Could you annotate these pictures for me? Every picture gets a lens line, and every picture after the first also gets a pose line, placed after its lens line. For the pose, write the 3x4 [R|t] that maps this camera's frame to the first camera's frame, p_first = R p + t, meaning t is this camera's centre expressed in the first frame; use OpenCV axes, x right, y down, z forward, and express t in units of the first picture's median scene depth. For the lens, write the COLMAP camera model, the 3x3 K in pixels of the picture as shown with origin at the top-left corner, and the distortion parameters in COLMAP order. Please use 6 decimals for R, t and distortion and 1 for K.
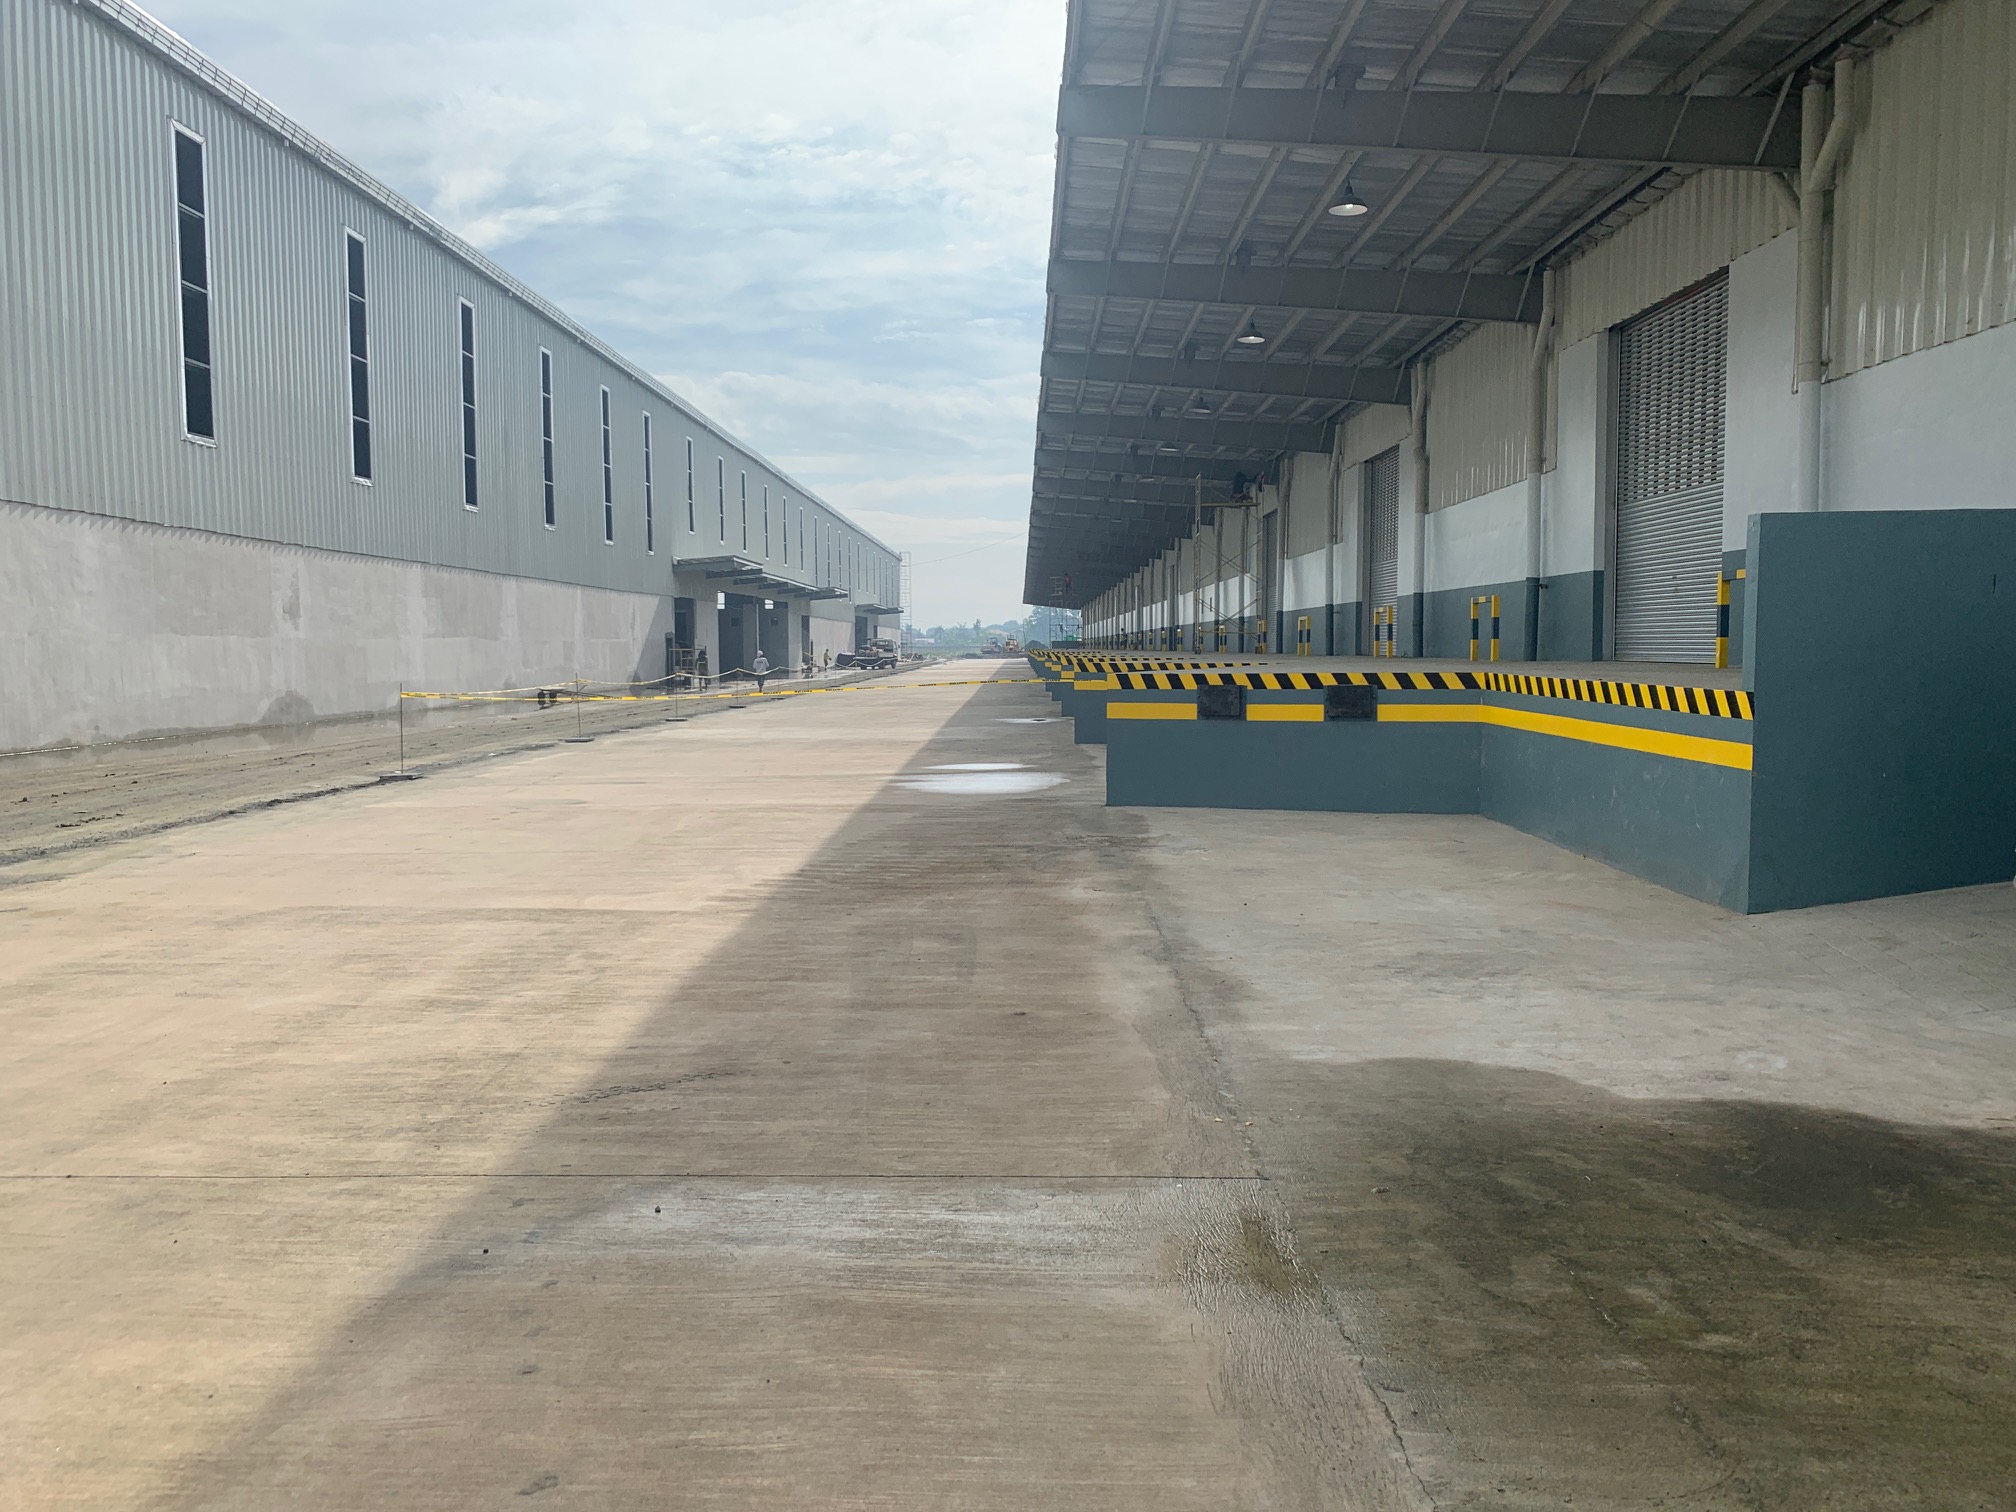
lens RADIAL K [[1506.2, 0, 1008.0], [0, 1506.2, 756.0], [0, 0, 1]] dist [0.055818, -0.090391]
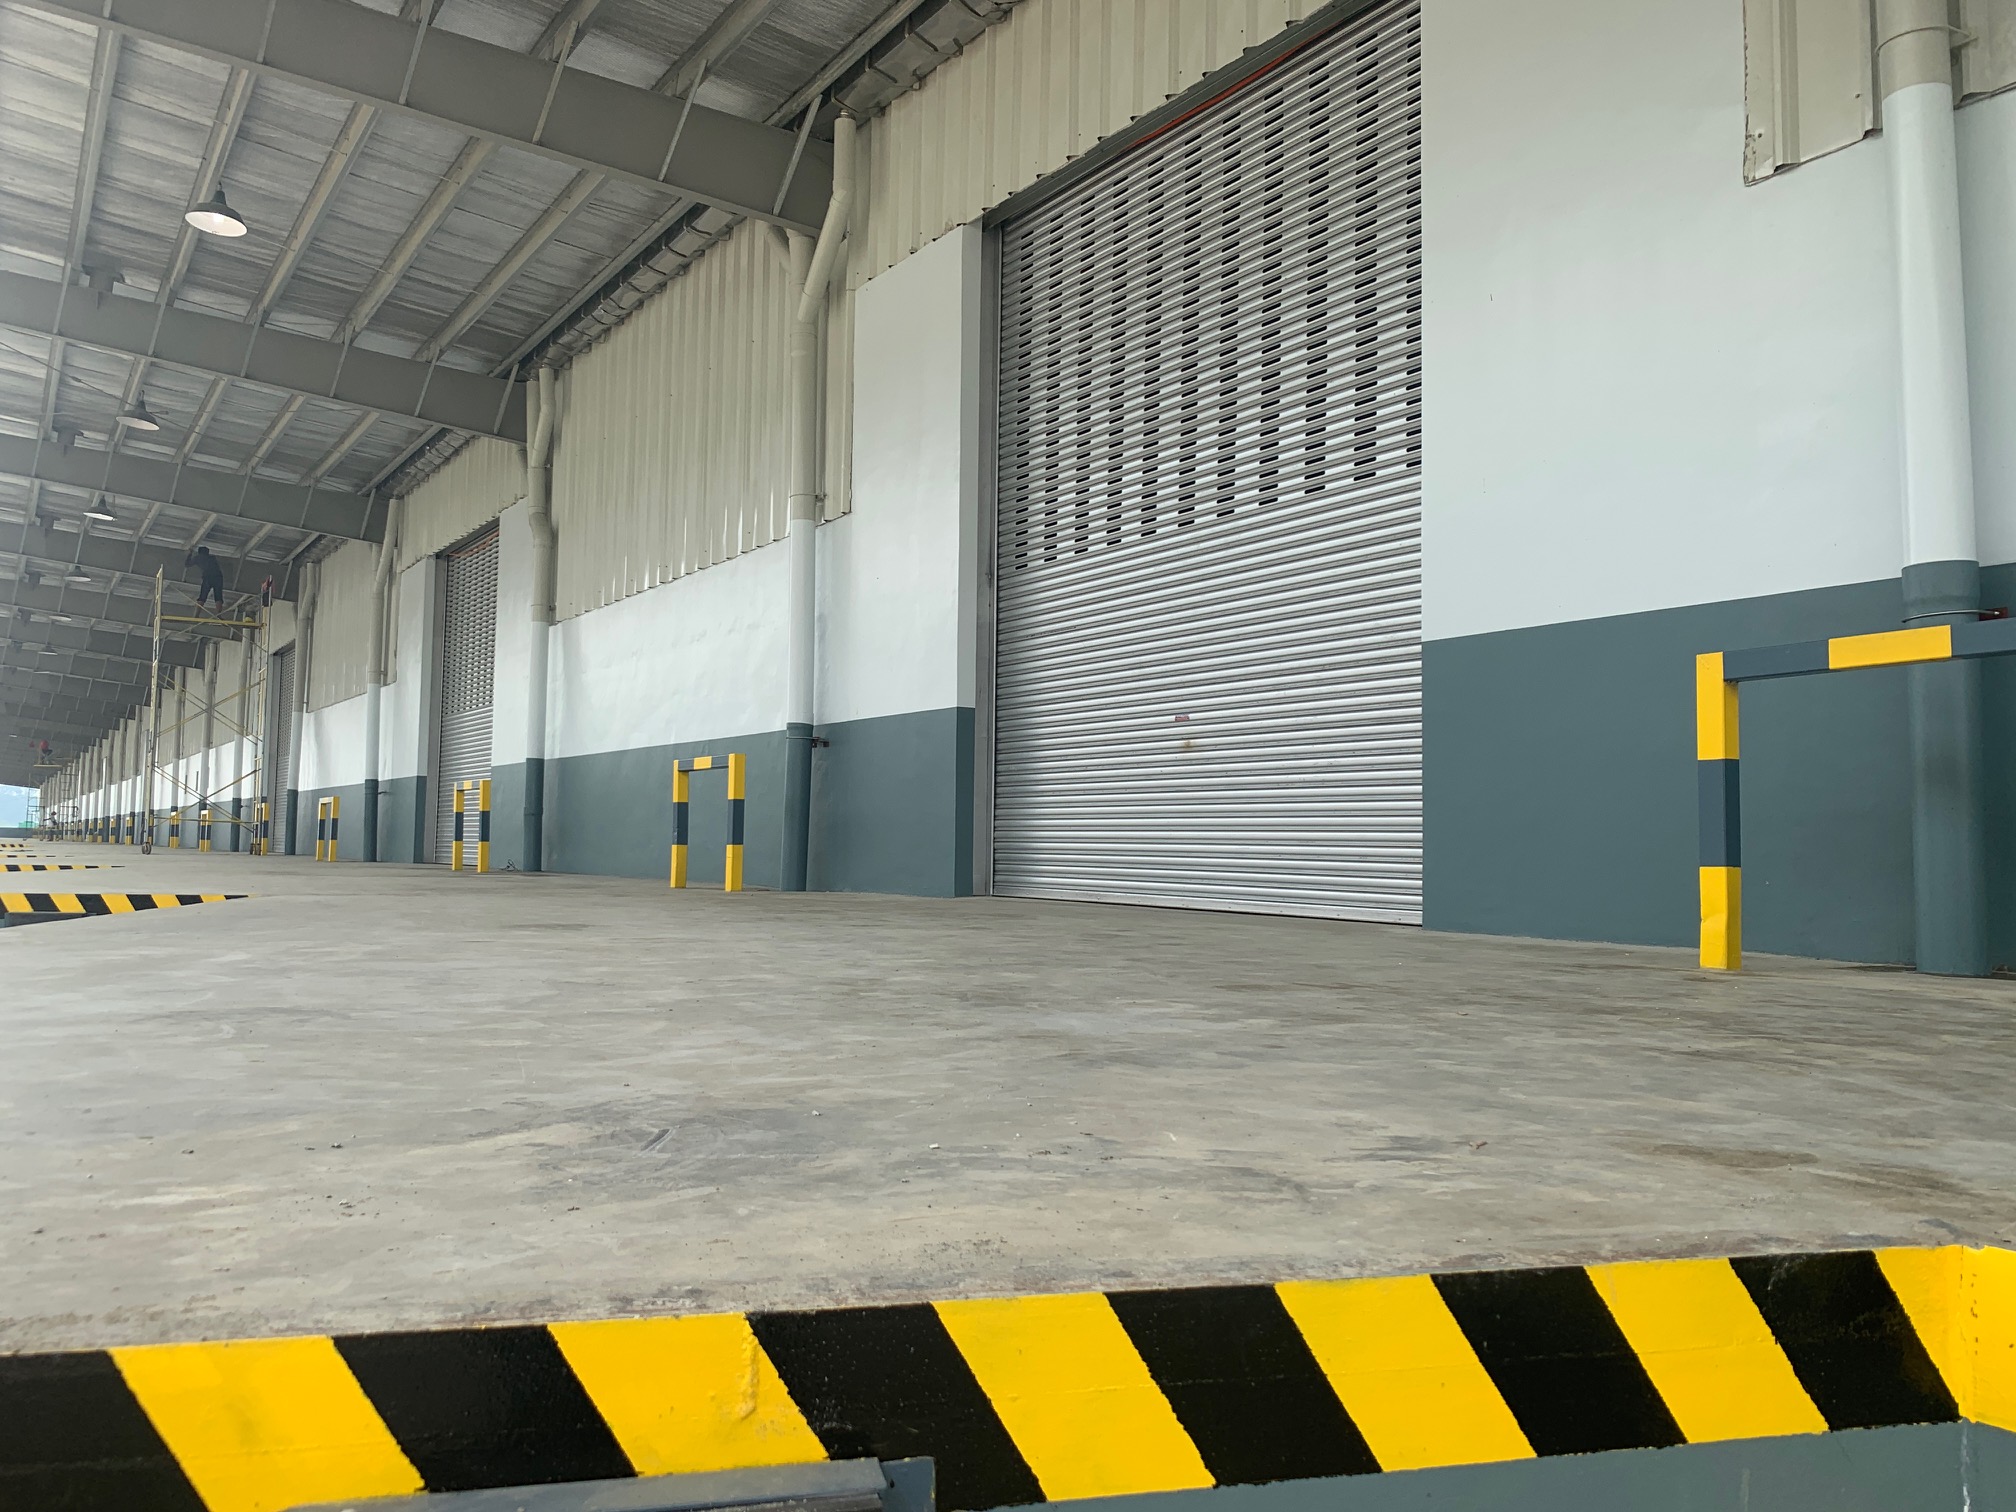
lens RADIAL K [[1506.2, 0, 1008.0], [0, 1506.2, 756.0], [0, 0, 1]] dist [0.055818, -0.090391]
pose [[0.822706, 0.051684, 0.566113, 0.132085], [0.022121, 0.992193, -0.122731, -0.048712], [-0.568037, 0.113494, 0.815140, 0.606326]]
